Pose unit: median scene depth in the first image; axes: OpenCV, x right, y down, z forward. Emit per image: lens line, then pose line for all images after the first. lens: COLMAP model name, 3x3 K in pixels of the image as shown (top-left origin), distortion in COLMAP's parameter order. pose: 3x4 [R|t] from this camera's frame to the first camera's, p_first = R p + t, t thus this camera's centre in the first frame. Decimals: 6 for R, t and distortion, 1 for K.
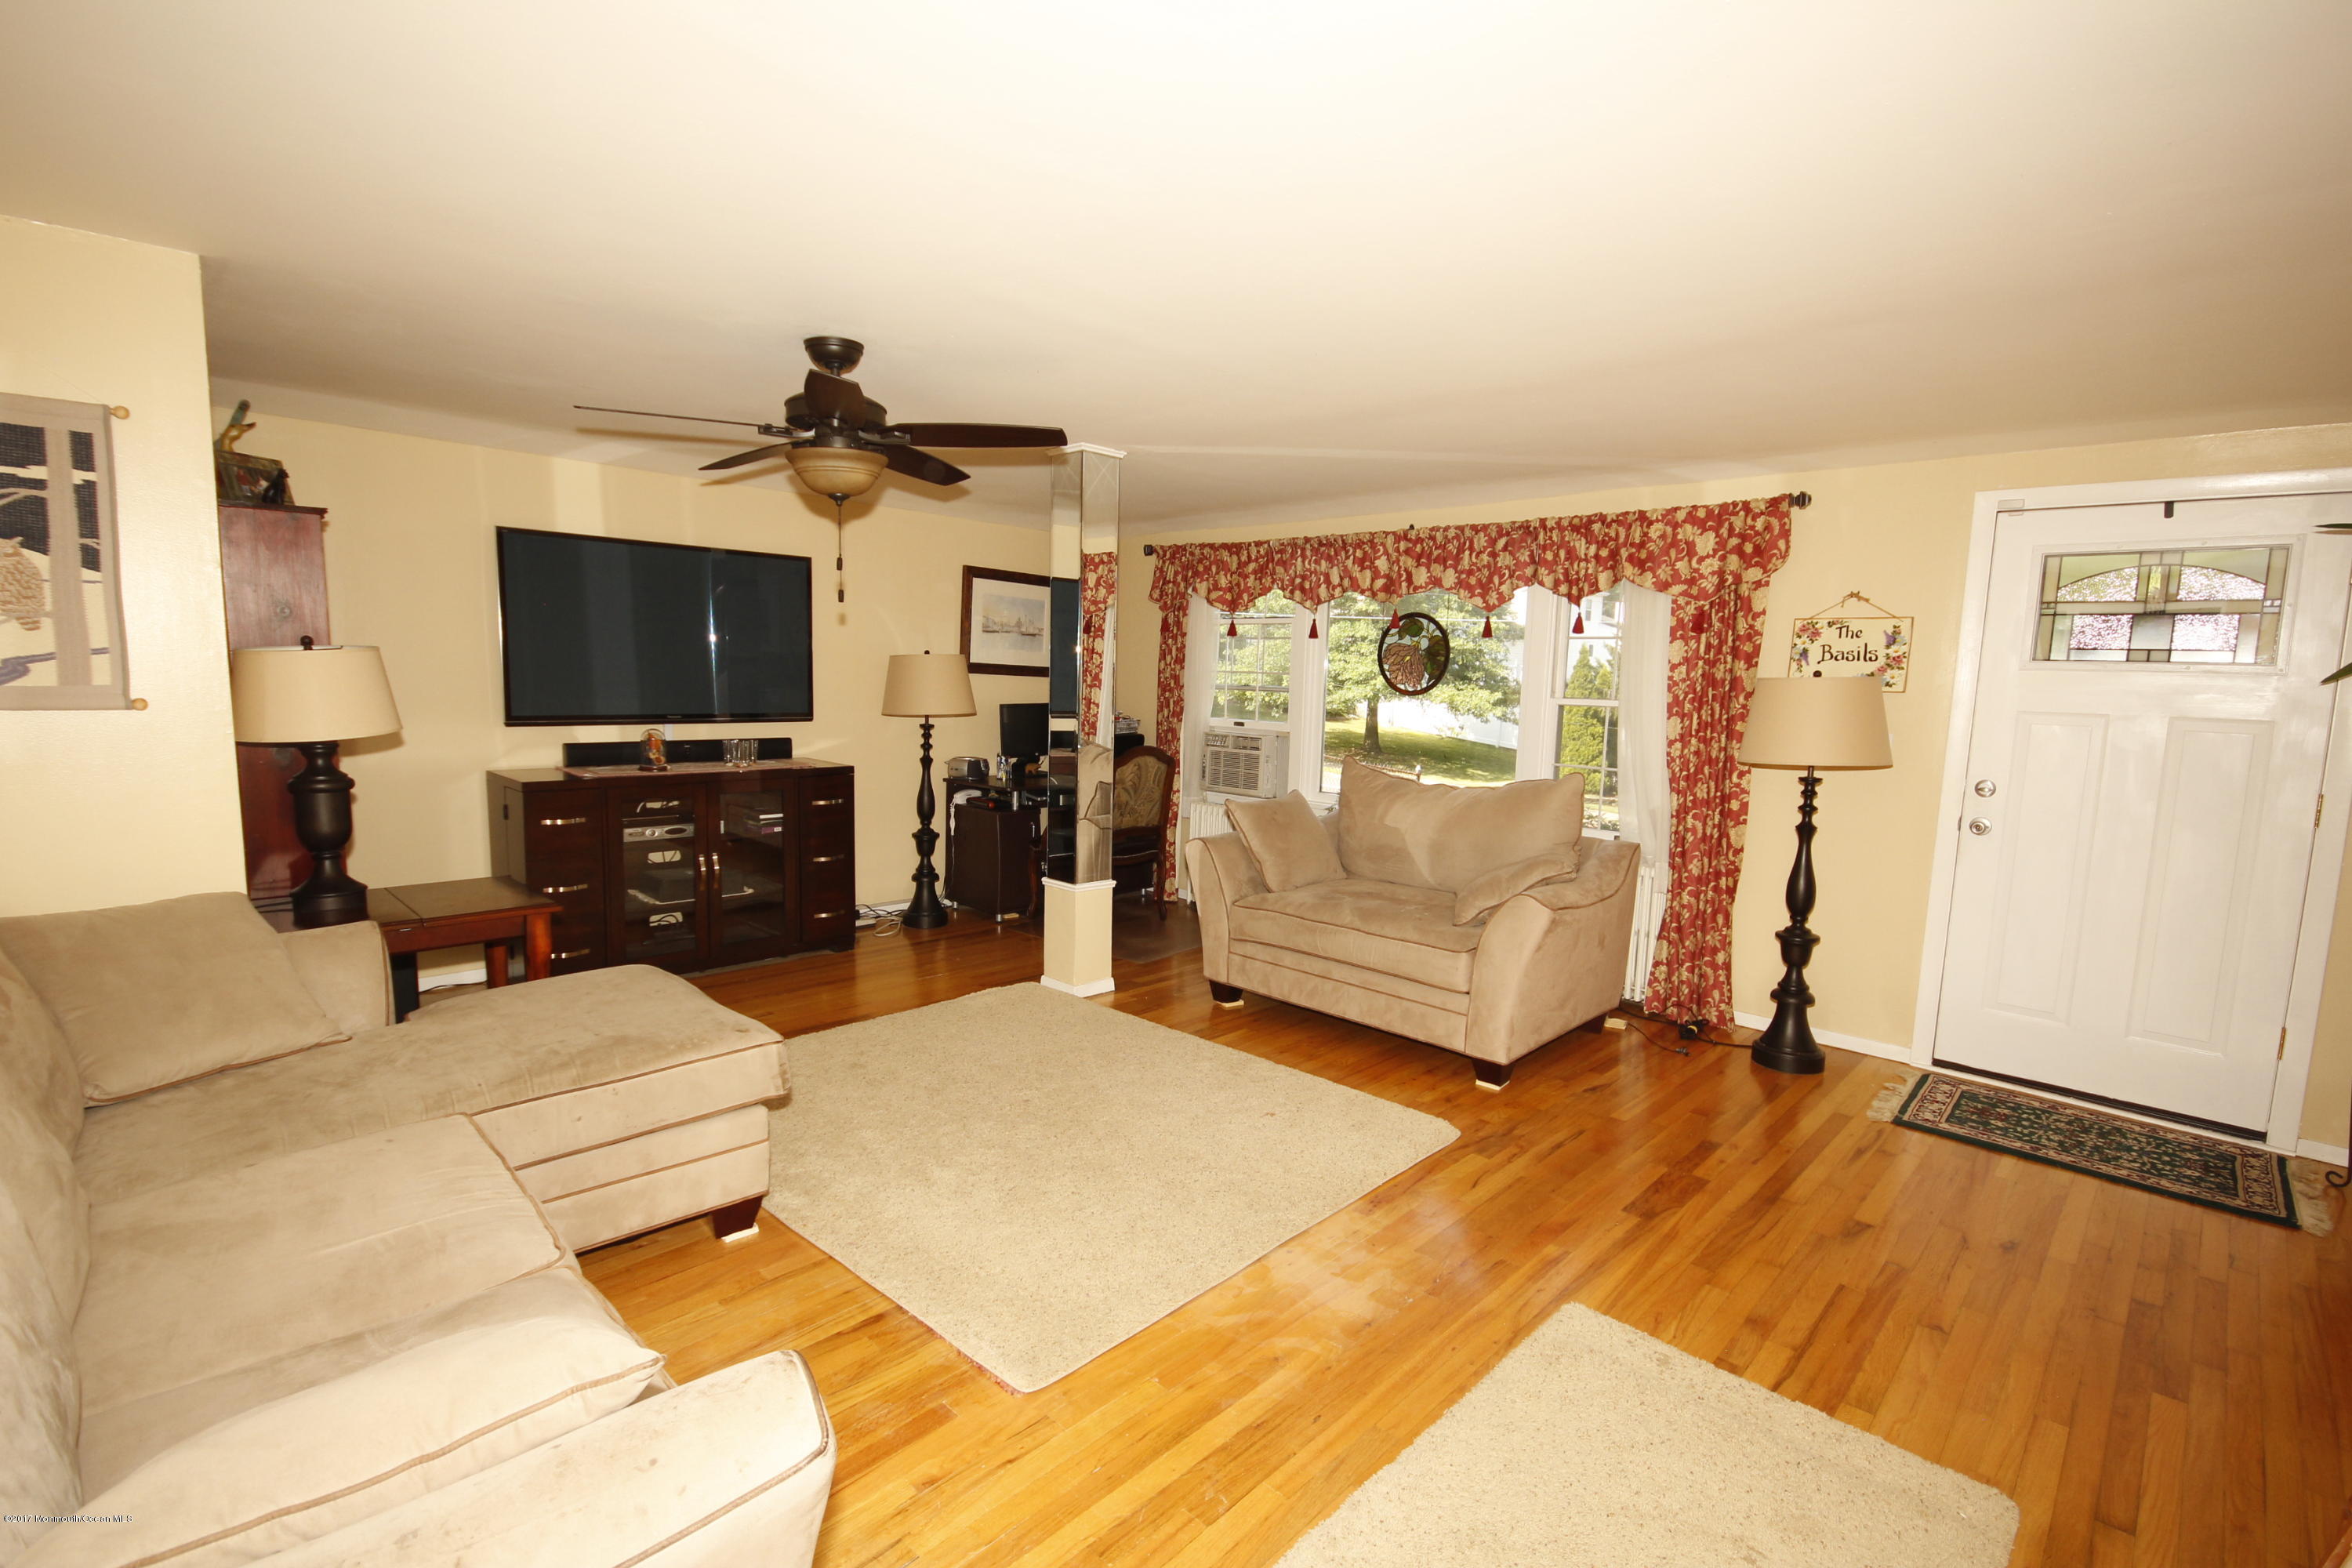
lens RADIAL K [[1089.8, 0, 1178.3], [0, 1089.8, 802.3], [0, 0, 1]] dist [0.001458, 0.000309]
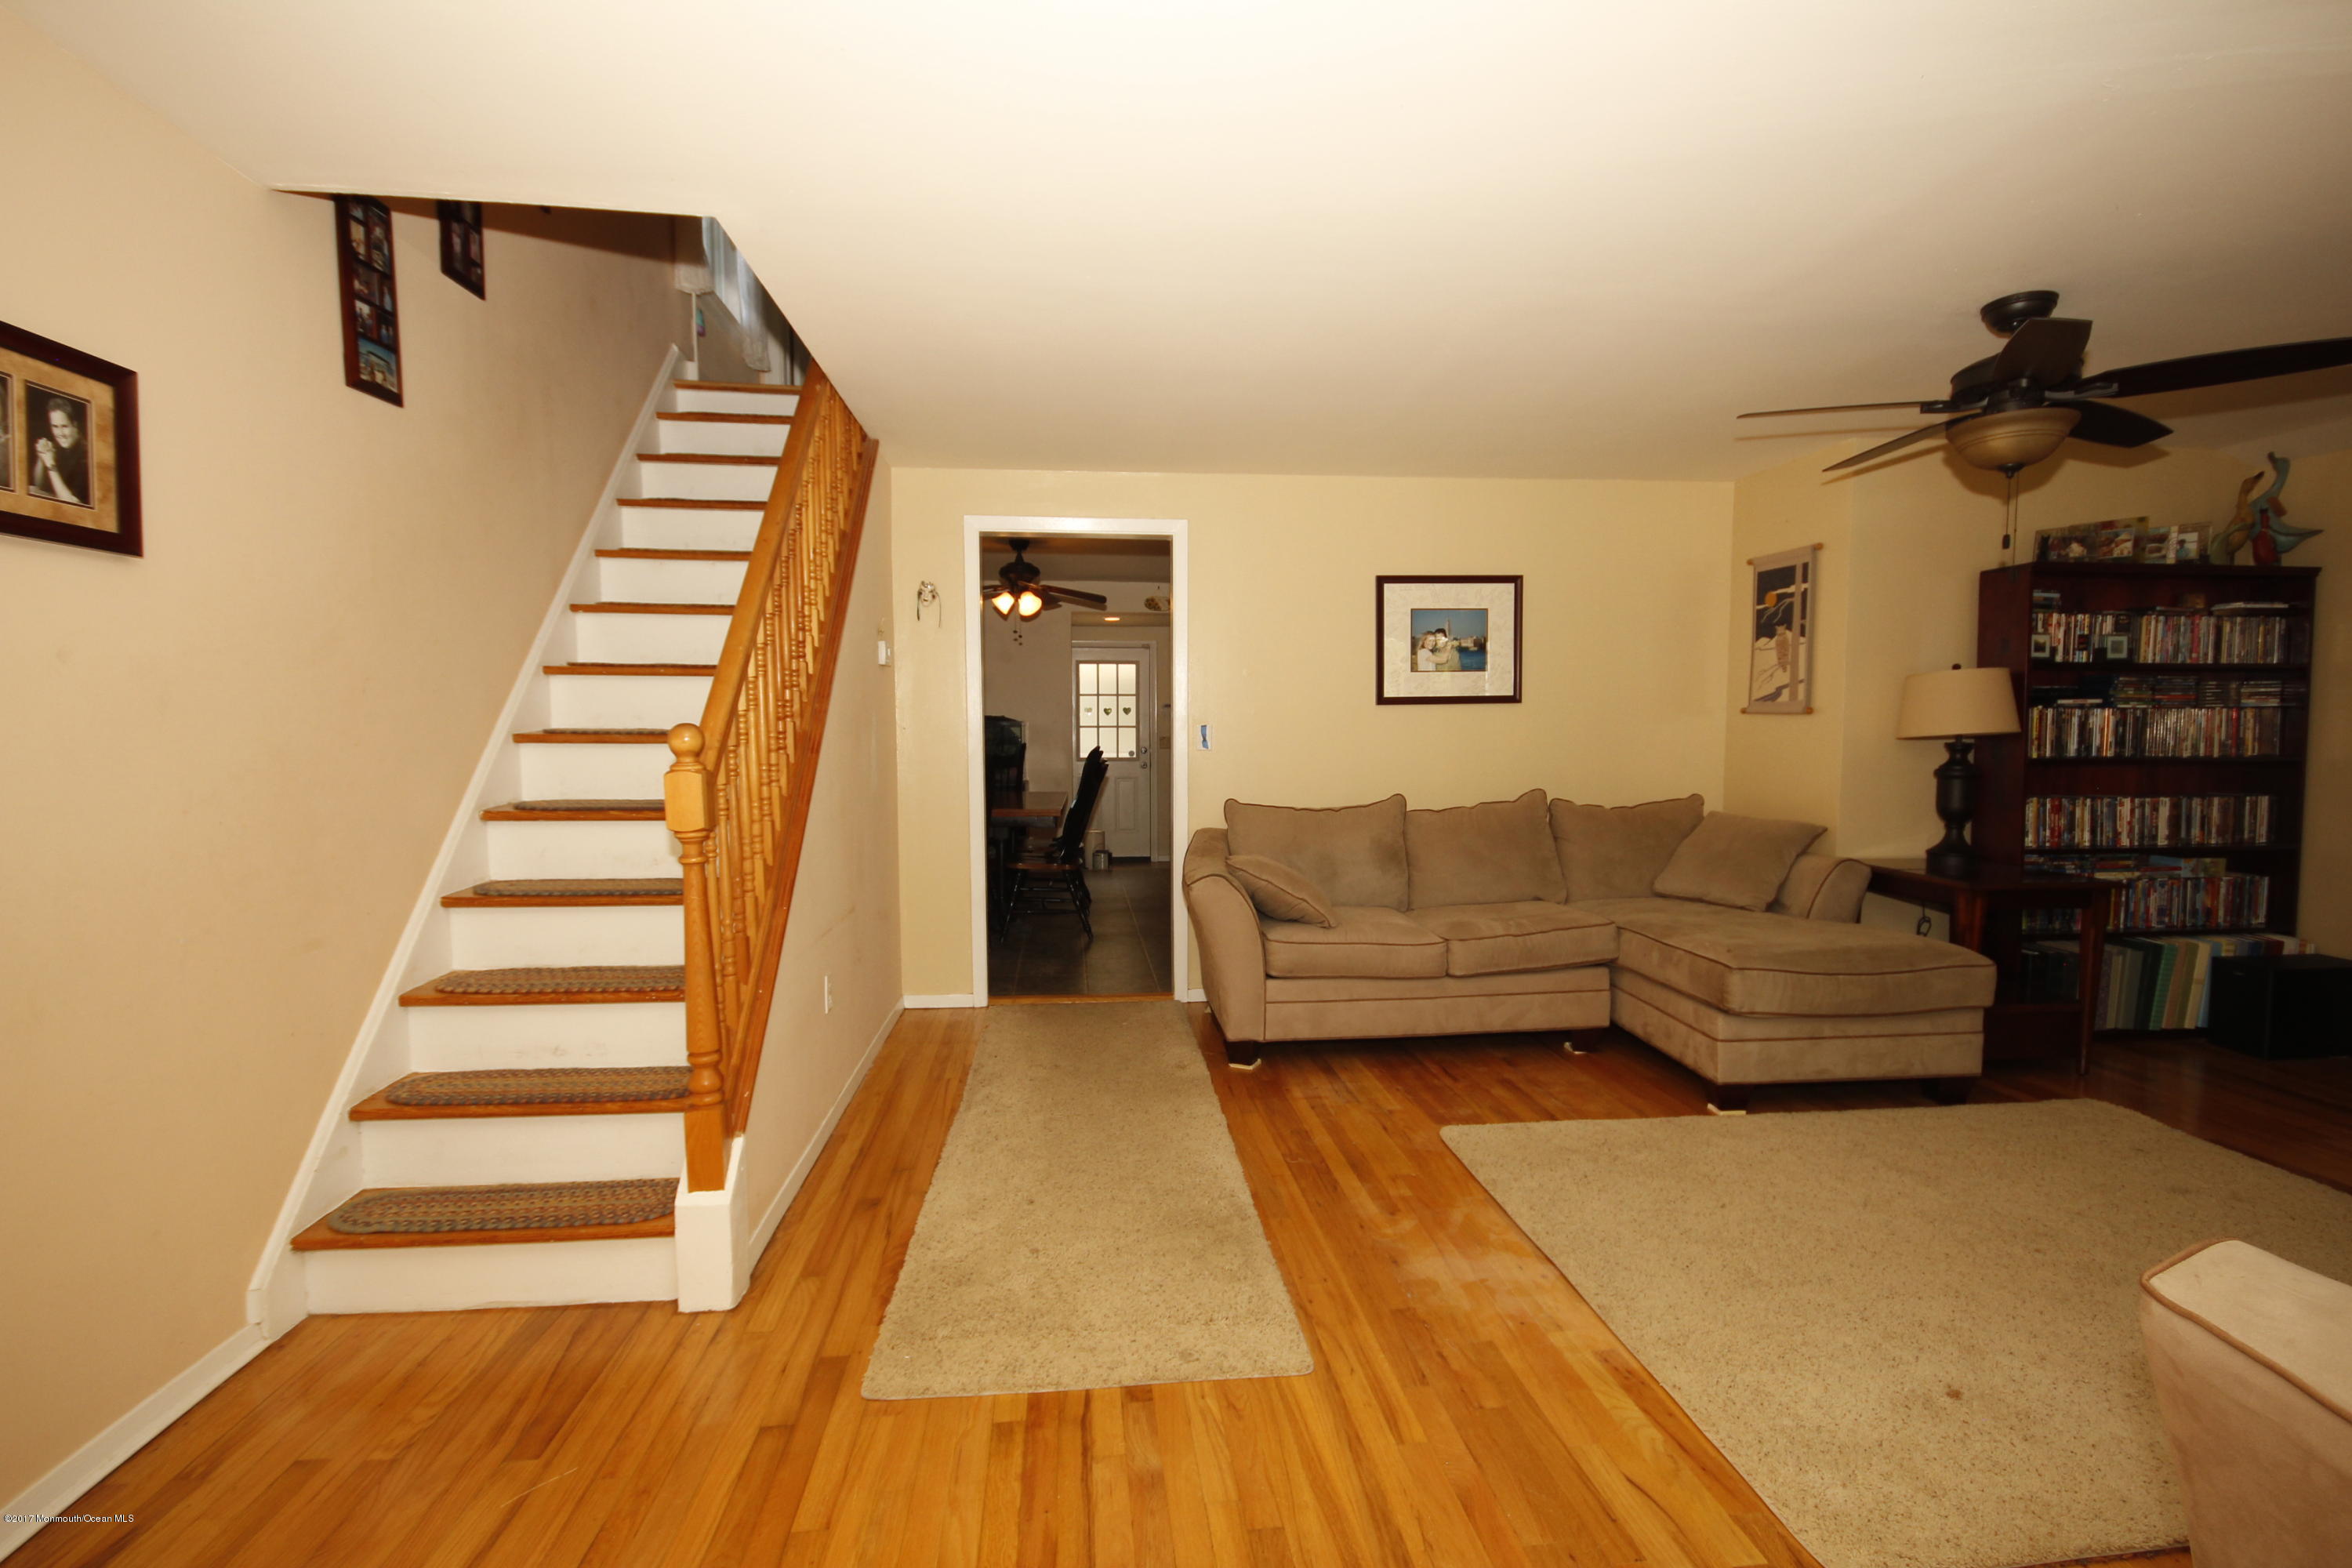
lens RADIAL K [[1089.8, 0, 1178.3], [0, 1089.8, 802.3], [0, 0, 1]] dist [0.001458, 0.000309]
pose [[-0.646610, 0.020389, -0.762549, 1.071955], [-0.117476, 0.985056, 0.125954, -0.048127], [0.753721, 0.171024, -0.634551, 1.418469]]
